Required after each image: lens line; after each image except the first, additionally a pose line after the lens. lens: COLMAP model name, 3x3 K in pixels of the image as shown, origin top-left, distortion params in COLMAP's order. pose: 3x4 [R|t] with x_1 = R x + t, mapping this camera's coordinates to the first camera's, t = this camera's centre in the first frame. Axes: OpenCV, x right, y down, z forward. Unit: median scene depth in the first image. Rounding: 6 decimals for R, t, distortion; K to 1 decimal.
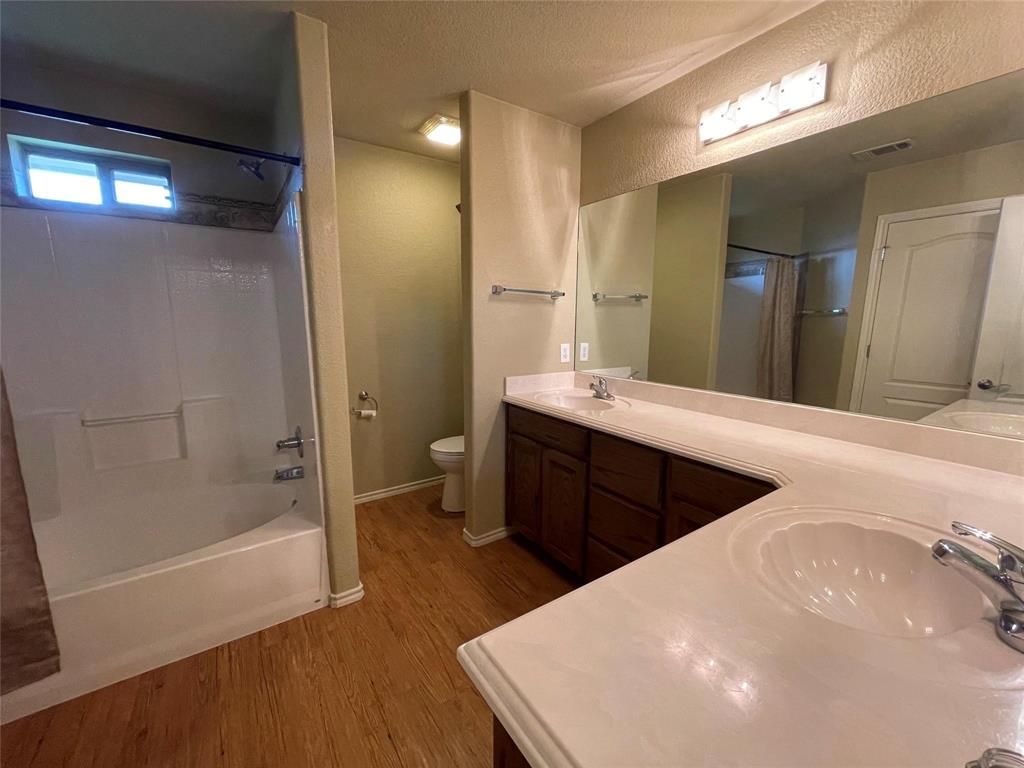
lens RADIAL K [[415.3, 0, 512.0], [0, 415.3, 384.0], [0, 0, 1]] dist [0.000147, -0.000049]
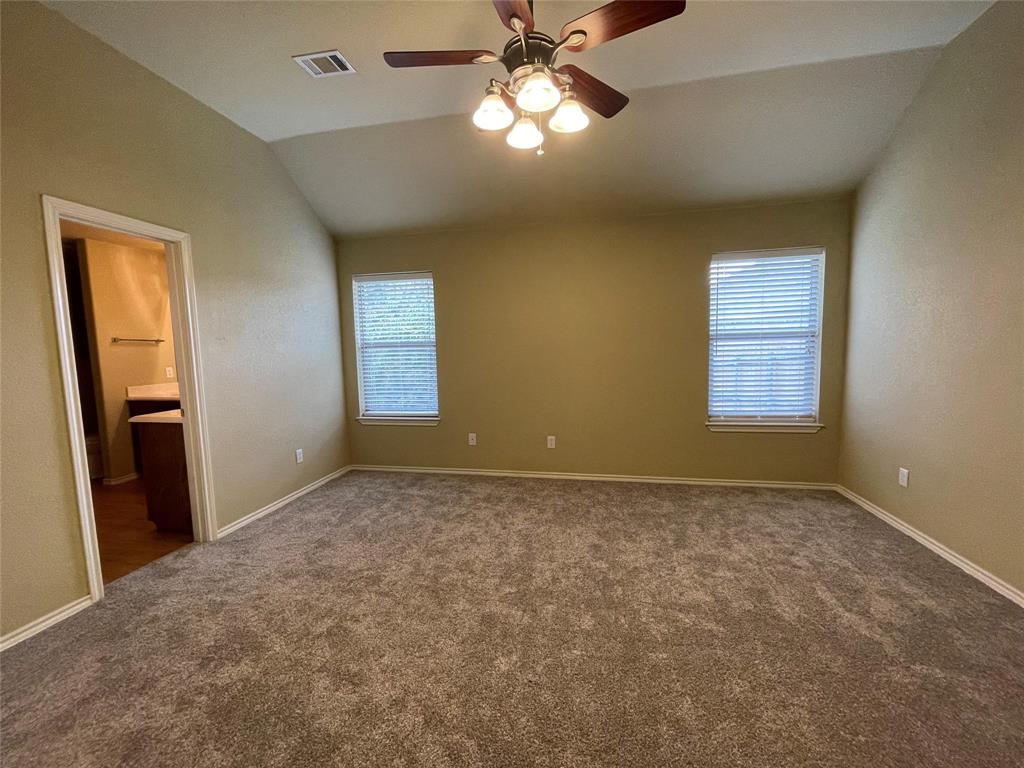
lens RADIAL K [[415.3, 0, 512.0], [0, 415.3, 384.0], [0, 0, 1]] dist [0.000147, -0.000049]
pose [[0.725567, -0.086593, 0.682682, -0.032026], [0.137877, 0.990228, -0.020936, 0.237116], [-0.674198, 0.109317, 0.730416, -1.436336]]
